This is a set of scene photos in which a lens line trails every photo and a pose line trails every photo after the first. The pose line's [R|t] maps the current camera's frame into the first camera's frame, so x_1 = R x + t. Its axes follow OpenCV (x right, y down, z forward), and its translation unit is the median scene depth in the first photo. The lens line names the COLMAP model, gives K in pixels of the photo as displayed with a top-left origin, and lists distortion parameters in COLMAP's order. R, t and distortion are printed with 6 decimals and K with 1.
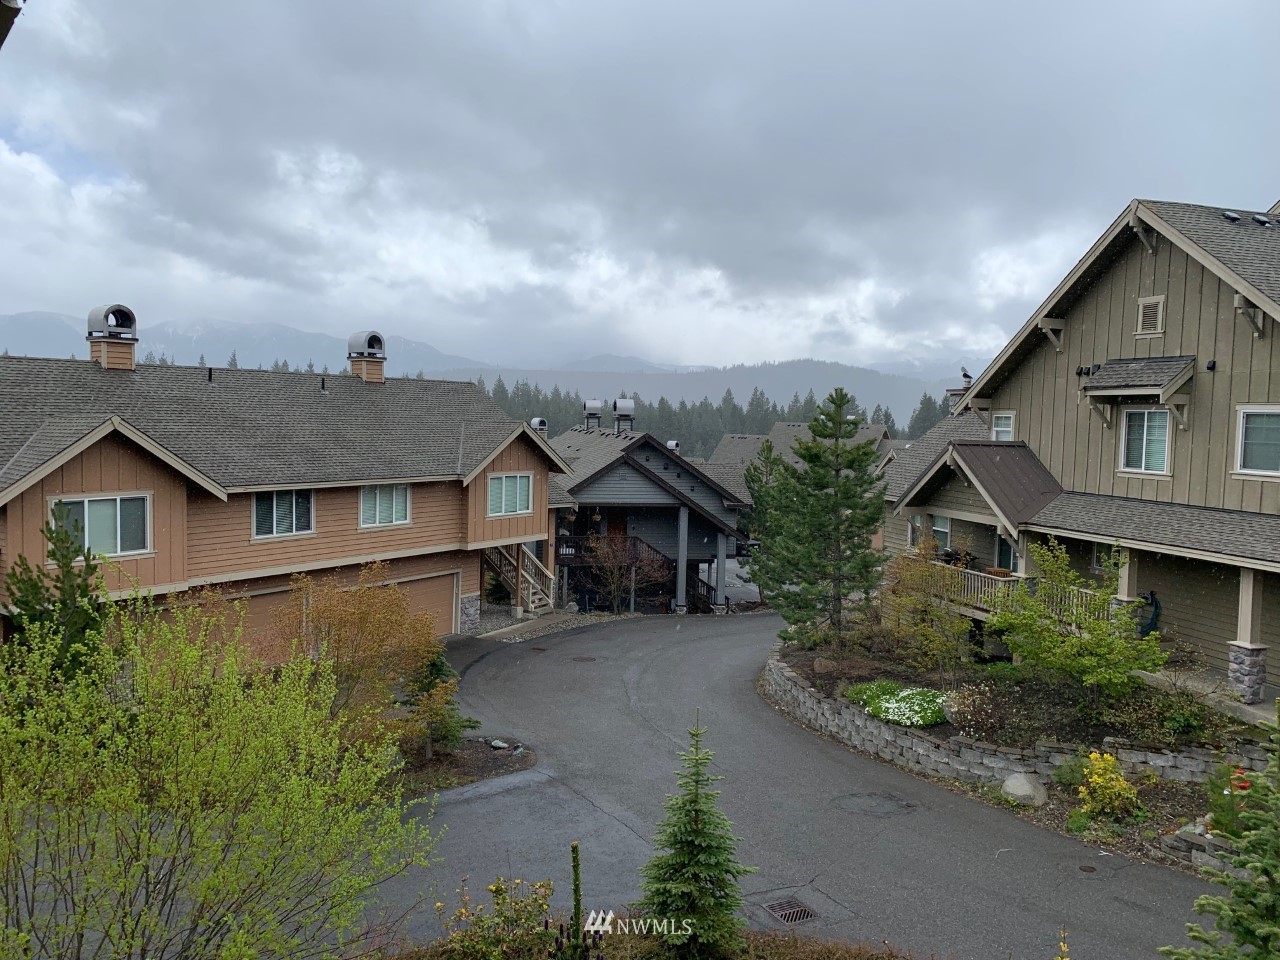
lens RADIAL K [[982.3, 0, 640.0], [0, 982.3, 480.0], [0, 0, 1]] dist [0.007007, -0.000452]
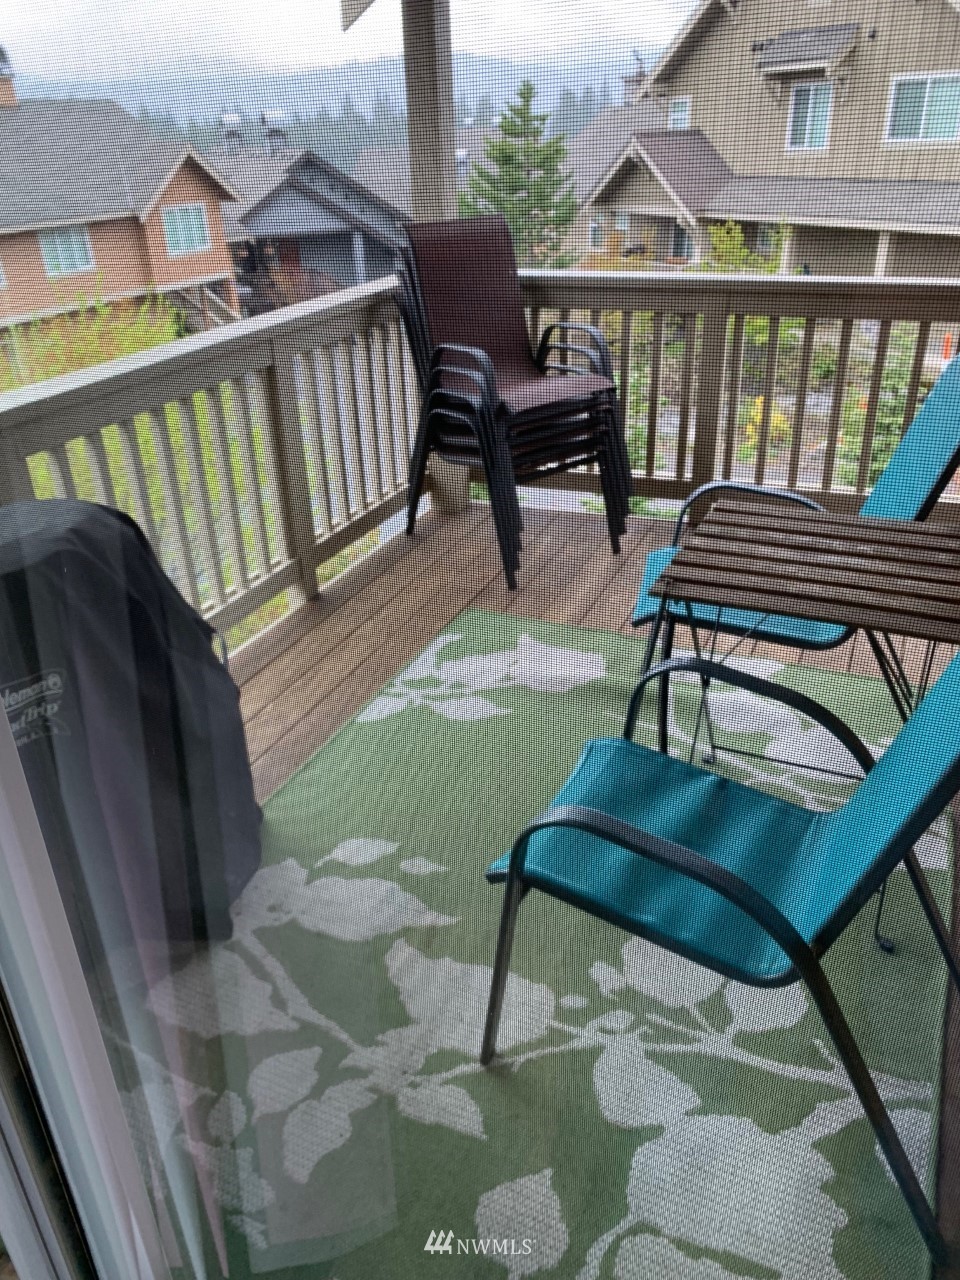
lens RADIAL K [[982.3, 0, 480.0], [0, 982.3, 640.0], [0, 0, 1]] dist [0.007007, -0.000452]
pose [[0.977354, -0.148775, 0.150479, -0.068233], [0.075401, 0.909292, 0.409271, 0.009267], [-0.197719, -0.388656, 0.899919, -0.098753]]
